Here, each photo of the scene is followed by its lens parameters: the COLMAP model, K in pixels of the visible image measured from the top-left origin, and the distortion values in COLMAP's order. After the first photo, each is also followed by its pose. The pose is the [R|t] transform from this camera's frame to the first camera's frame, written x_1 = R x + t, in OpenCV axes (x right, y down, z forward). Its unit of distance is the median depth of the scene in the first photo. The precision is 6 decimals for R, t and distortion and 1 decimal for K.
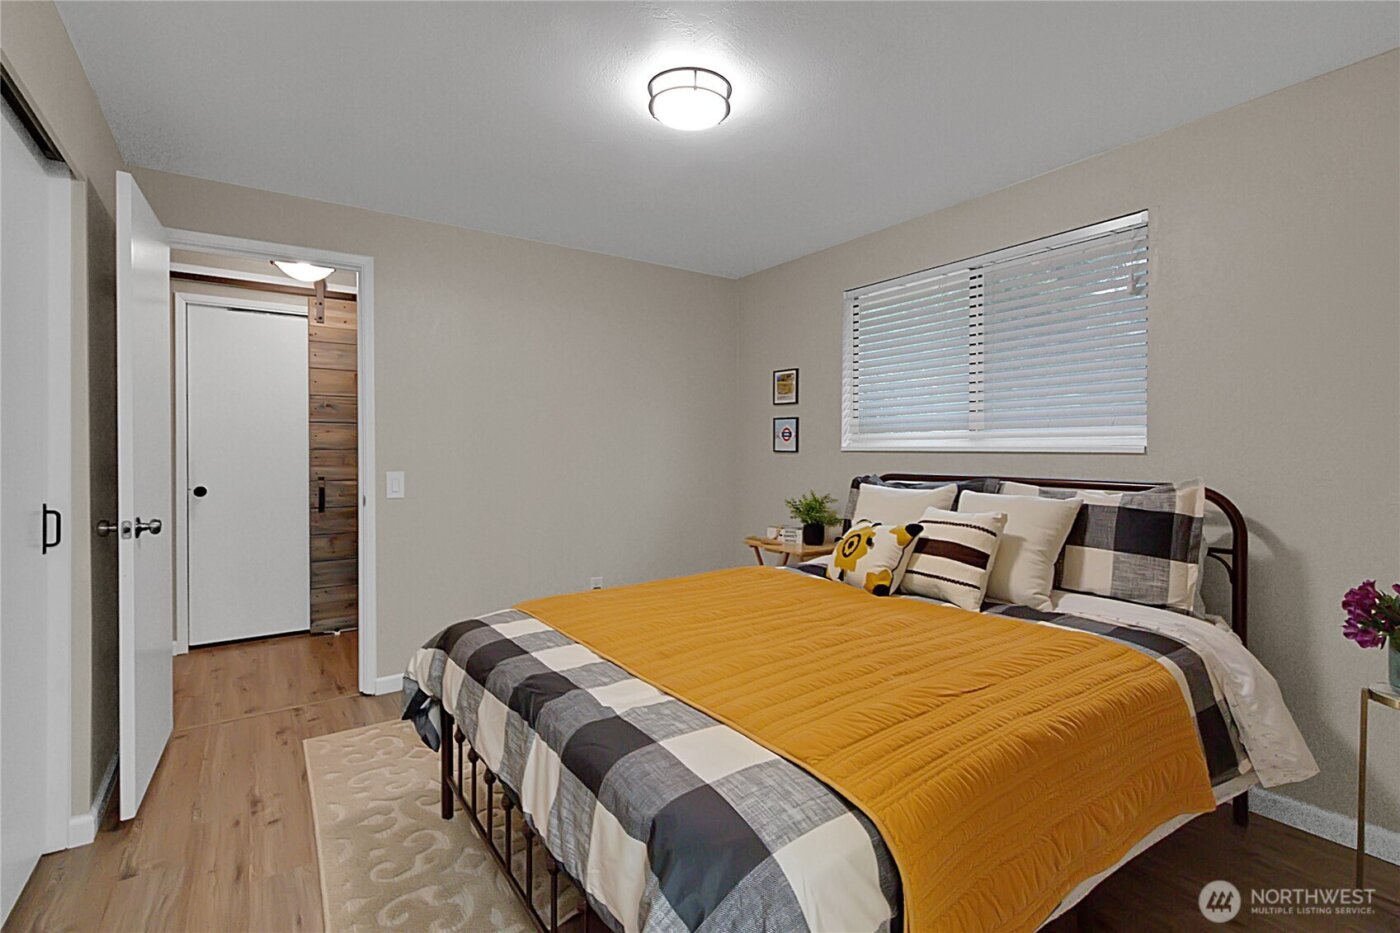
lens RADIAL K [[649.2, 0, 699.1], [0, 649.2, 466.2], [0, 0, 1]] dist [0.003024, 0.000082]
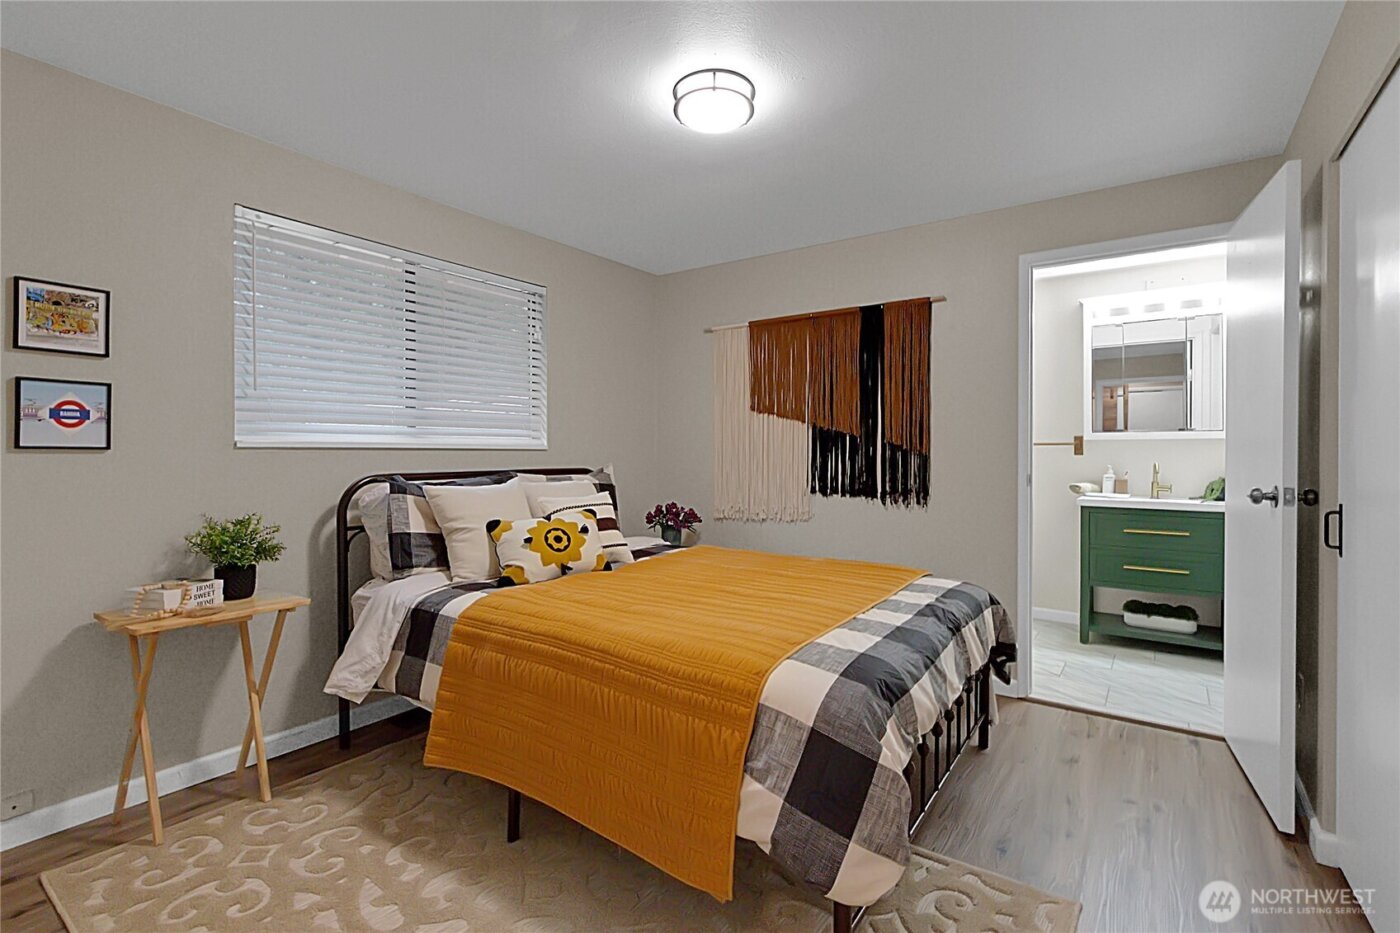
lens RADIAL K [[649.2, 0, 700.8], [0, 649.2, 452.2], [0, 0, 1]] dist [0.003024, 0.000082]
pose [[-0.345650, -0.001592, 0.938362, -0.587715], [0.023652, 0.999666, 0.010408, -0.015369], [-0.938065, 0.025791, -0.345497, 0.838668]]
